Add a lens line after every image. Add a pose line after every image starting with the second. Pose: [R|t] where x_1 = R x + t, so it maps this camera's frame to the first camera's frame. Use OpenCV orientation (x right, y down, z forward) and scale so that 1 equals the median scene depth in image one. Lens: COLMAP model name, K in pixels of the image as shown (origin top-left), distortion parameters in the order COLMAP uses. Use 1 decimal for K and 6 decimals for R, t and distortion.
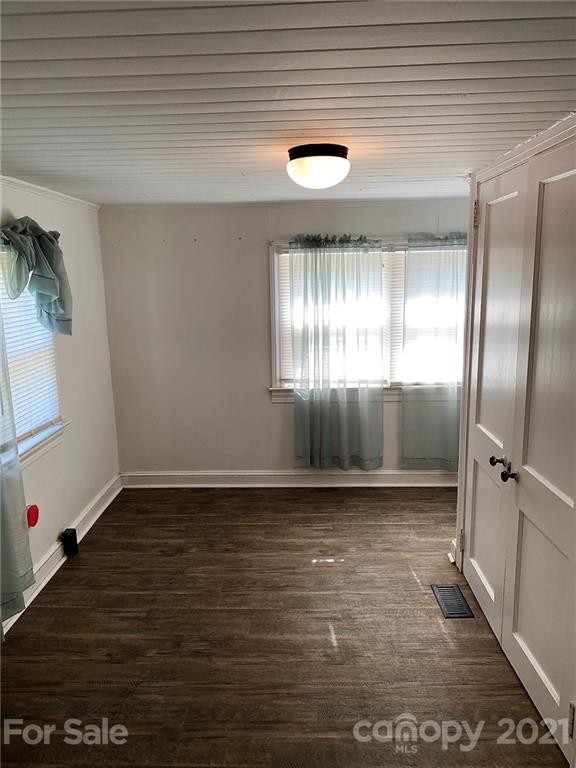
lens RADIAL K [[596.3, 0, 283.4], [0, 596.3, 382.5], [0, 0, 1]] dist [0.102478, -0.173423]
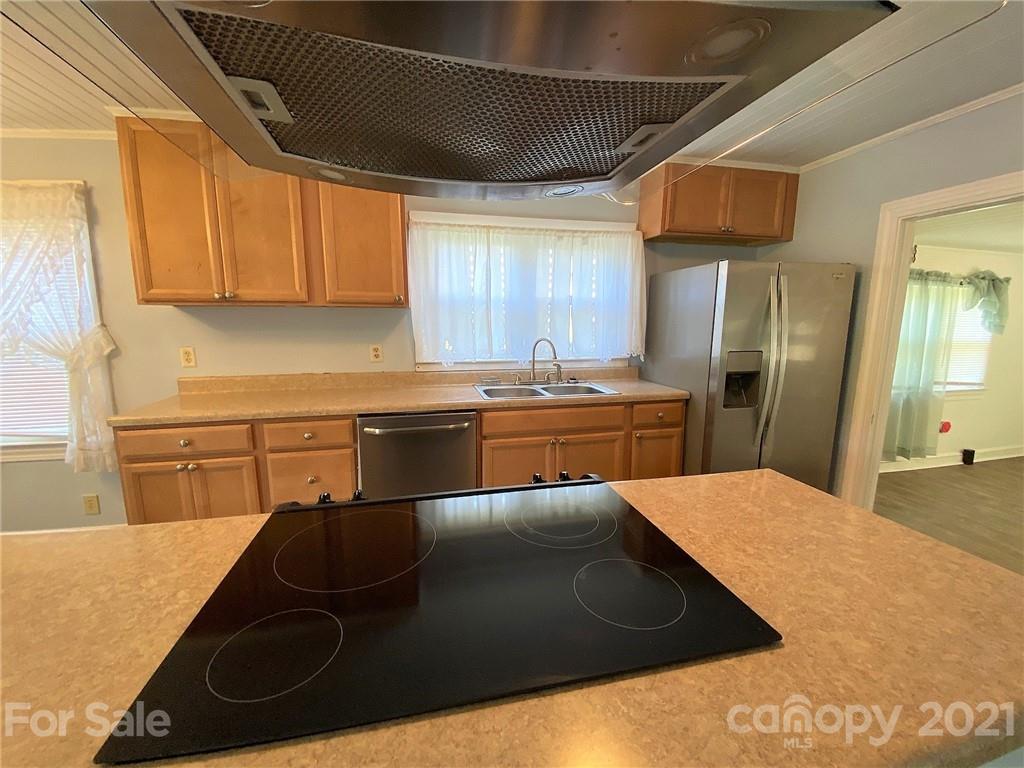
lens RADIAL K [[413.6, 0, 514.1], [0, 413.6, 383.9], [0, 0, 1]] dist [0.032955, -0.027640]
pose [[0.246594, 0.173250, -0.953507, 0.458653], [-0.187908, 0.973766, 0.128335, 0.173684], [0.950727, 0.147525, 0.272680, -0.654548]]
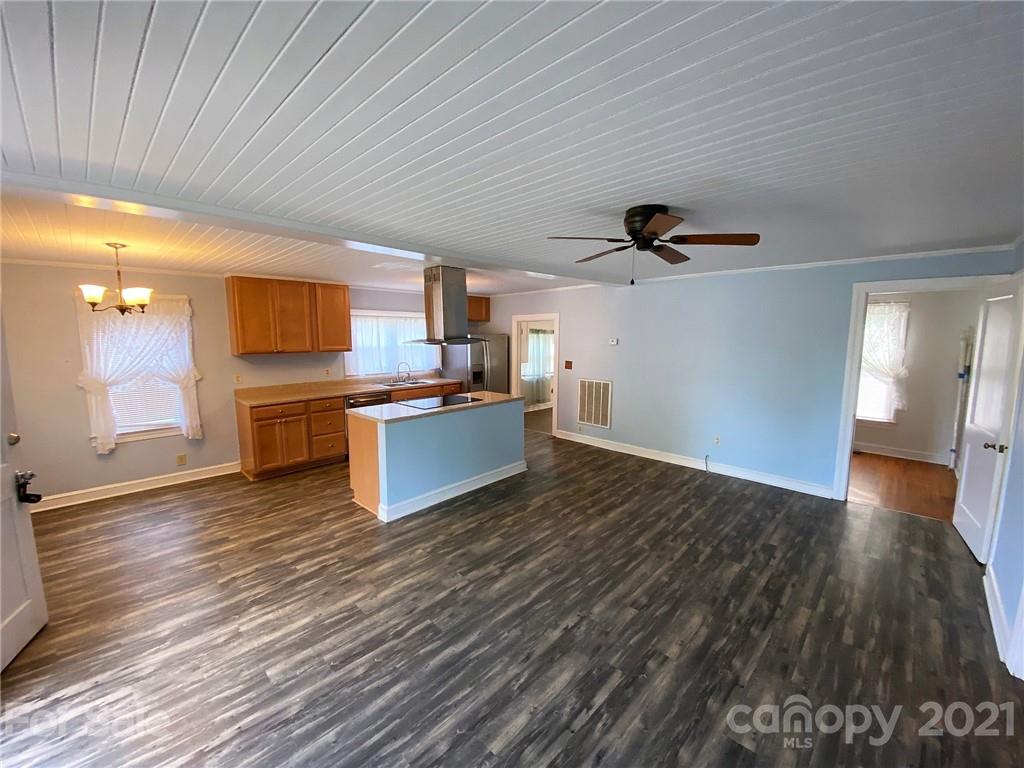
lens RADIAL K [[413.6, 0, 514.1], [0, 413.6, 383.9], [0, 0, 1]] dist [0.032955, -0.027640]
pose [[0.745570, 0.098628, -0.659088, 1.409746], [-0.136809, 0.990576, -0.006528, 0.225930], [0.652233, 0.095036, 0.752037, -1.554646]]
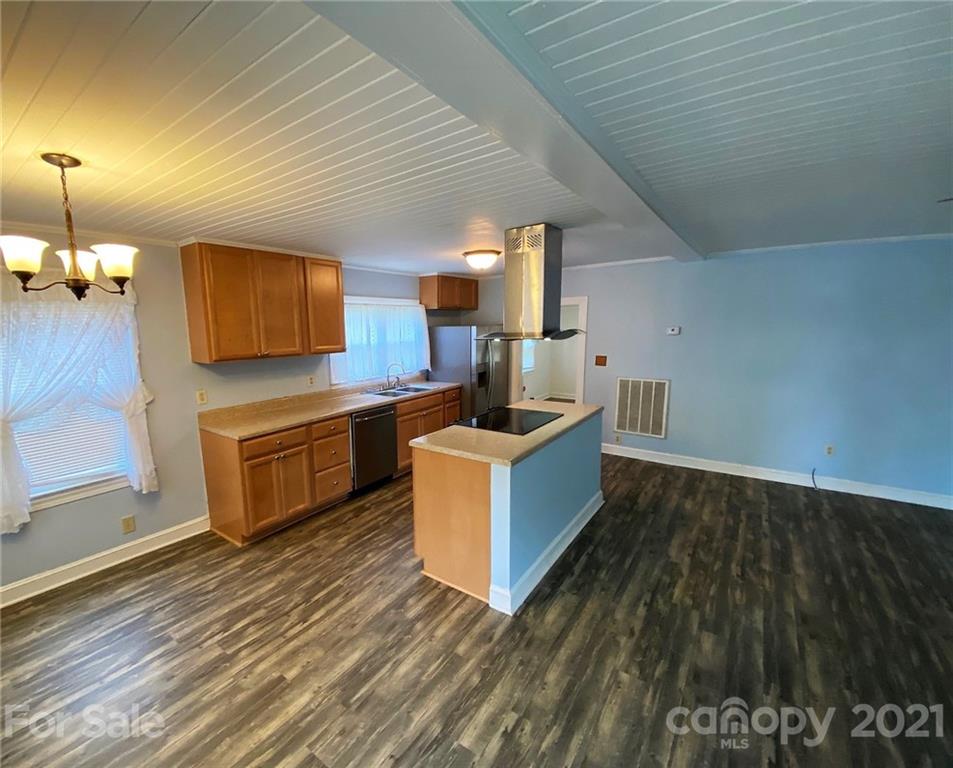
lens RADIAL K [[419.8, 0, 437.4], [0, 419.8, 386.2], [0, 0, 1]] dist [0.037268, -0.029975]
pose [[0.821113, 0.087350, -0.564042, 0.681211], [-0.103464, 0.994627, 0.003413, 0.245926], [0.561310, 0.055555, 0.825739, -1.617895]]
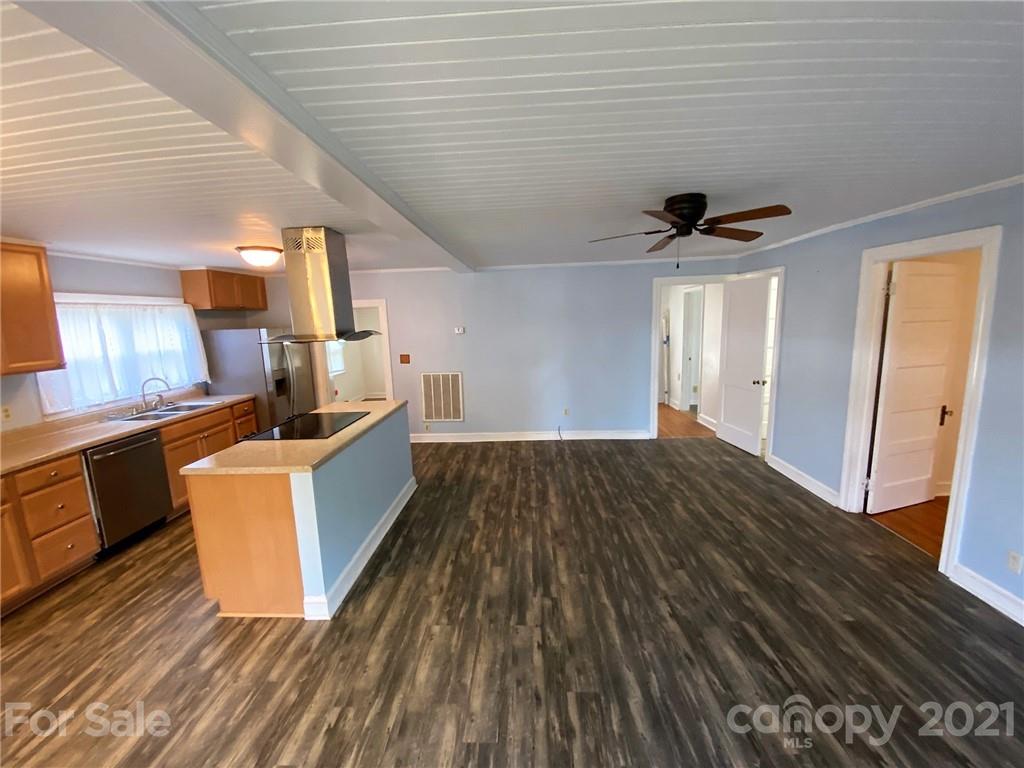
lens RADIAL K [[413.6, 0, 514.1], [0, 413.6, 383.9], [0, 0, 1]] dist [0.032955, -0.027640]
pose [[0.999905, -0.013166, -0.004009, 0.737078], [0.013048, 0.999521, -0.028078, 0.249049], [0.004376, 0.028023, 0.999598, -1.649764]]
